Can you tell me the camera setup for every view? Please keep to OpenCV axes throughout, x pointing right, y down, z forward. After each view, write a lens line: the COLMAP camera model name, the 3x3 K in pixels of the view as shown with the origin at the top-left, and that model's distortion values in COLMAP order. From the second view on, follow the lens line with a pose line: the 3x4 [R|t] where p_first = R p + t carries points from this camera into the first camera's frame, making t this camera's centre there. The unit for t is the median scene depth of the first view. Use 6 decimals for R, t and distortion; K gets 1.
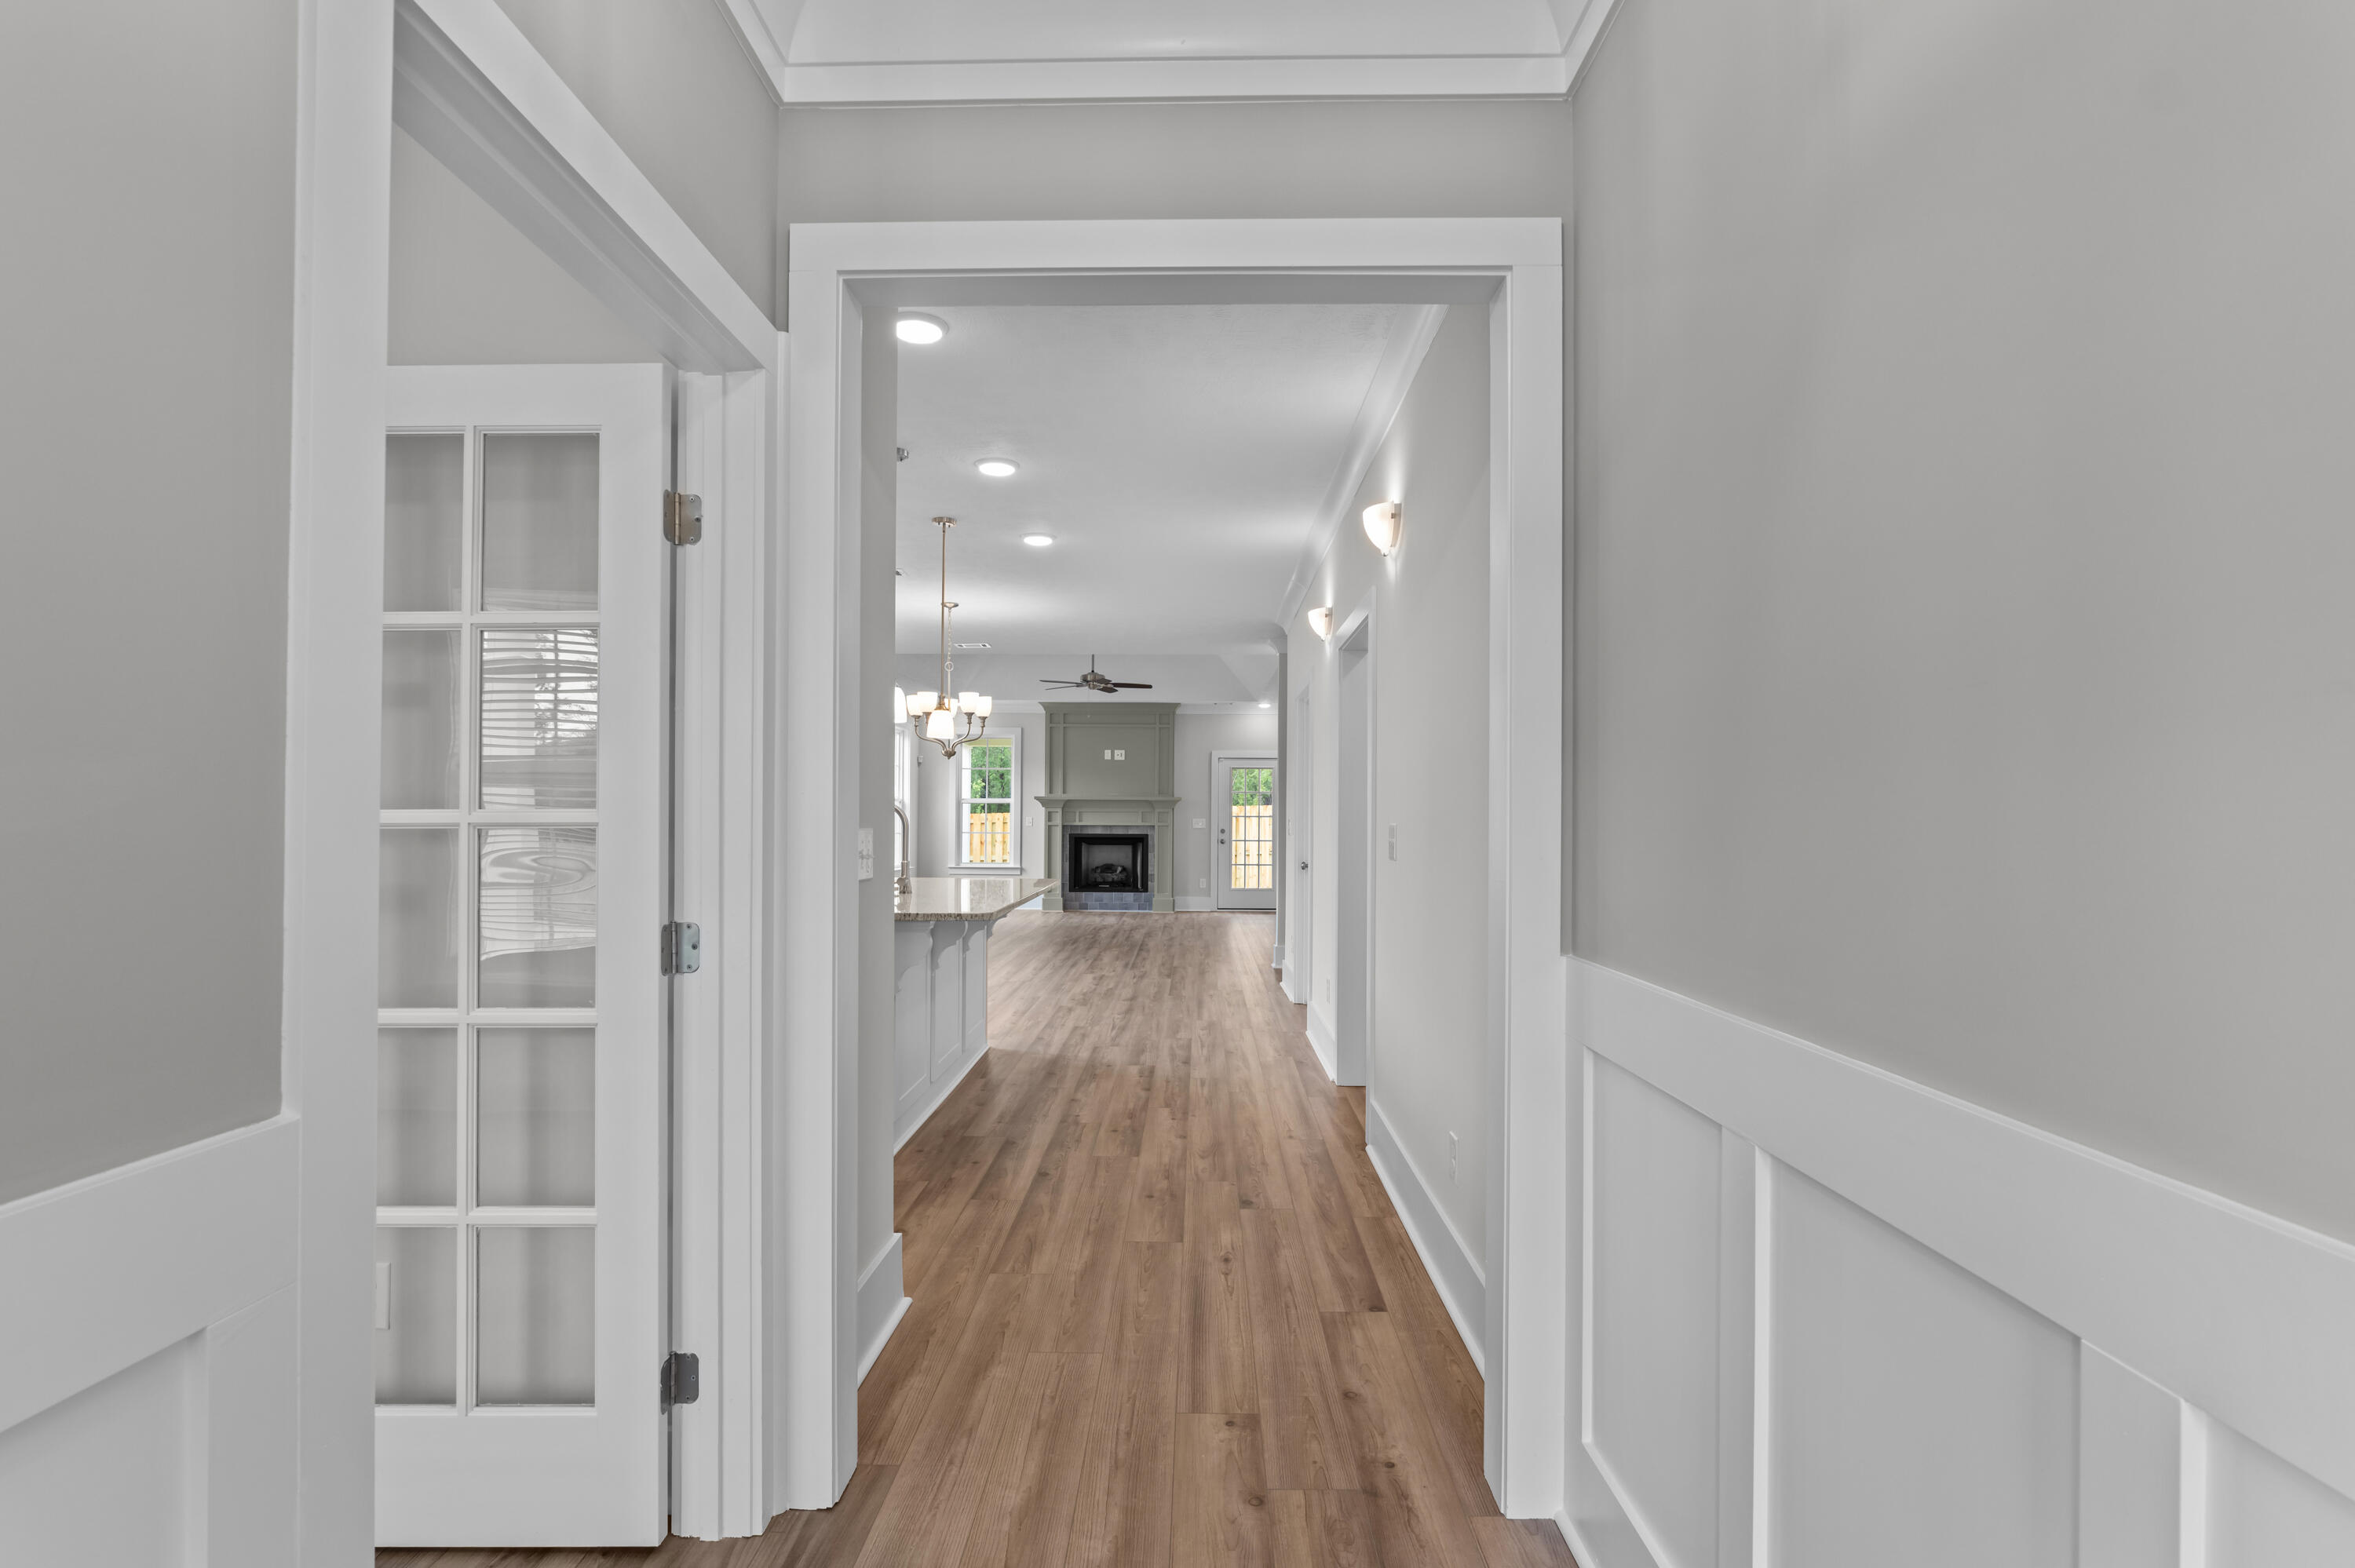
lens RADIAL K [[1148.3, 0, 1179.6], [0, 1148.3, 787.3], [0, 0, 1]] dist [-0.002546, -0.000248]
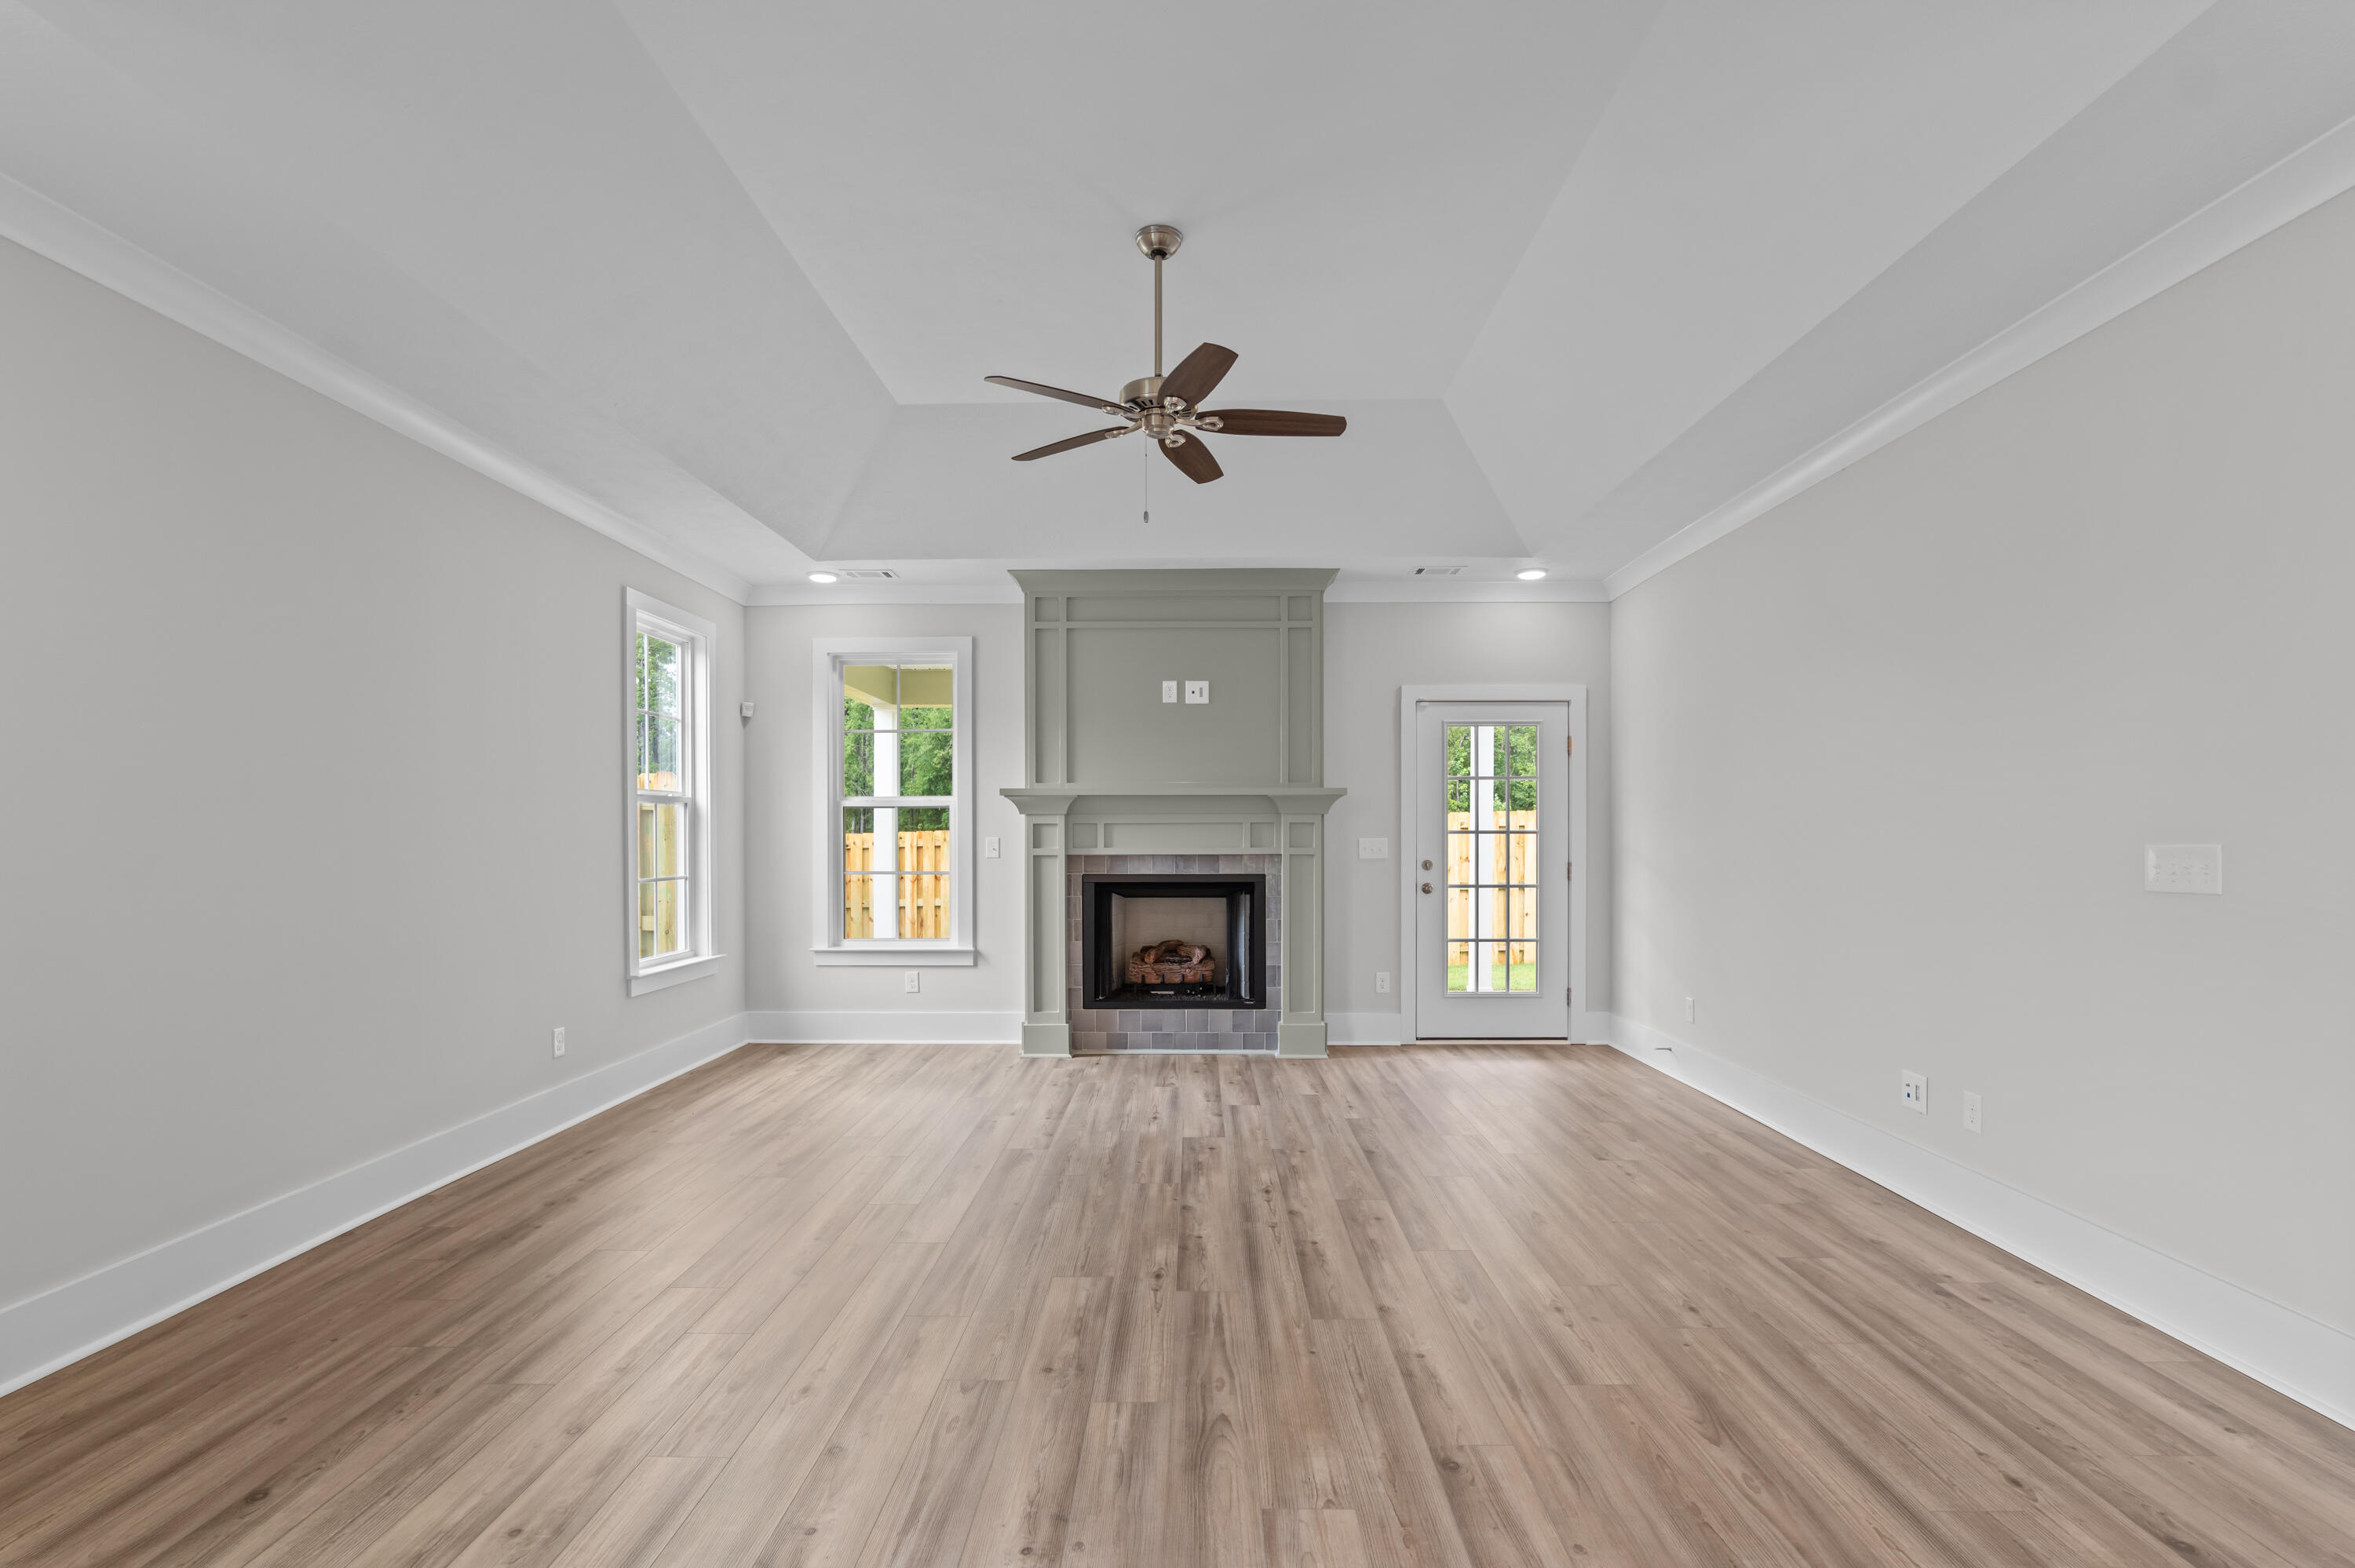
lens RADIAL K [[1090.7, 0, 1183.9], [0, 1090.7, 804.1], [0, 0, 1]] dist [0.003111, 0.000528]
pose [[0.999602, -0.008155, 0.027016, -0.068363], [0.008295, 0.999953, -0.005075, 0.016088], [-0.026973, 0.005297, 0.999622, 0.584255]]
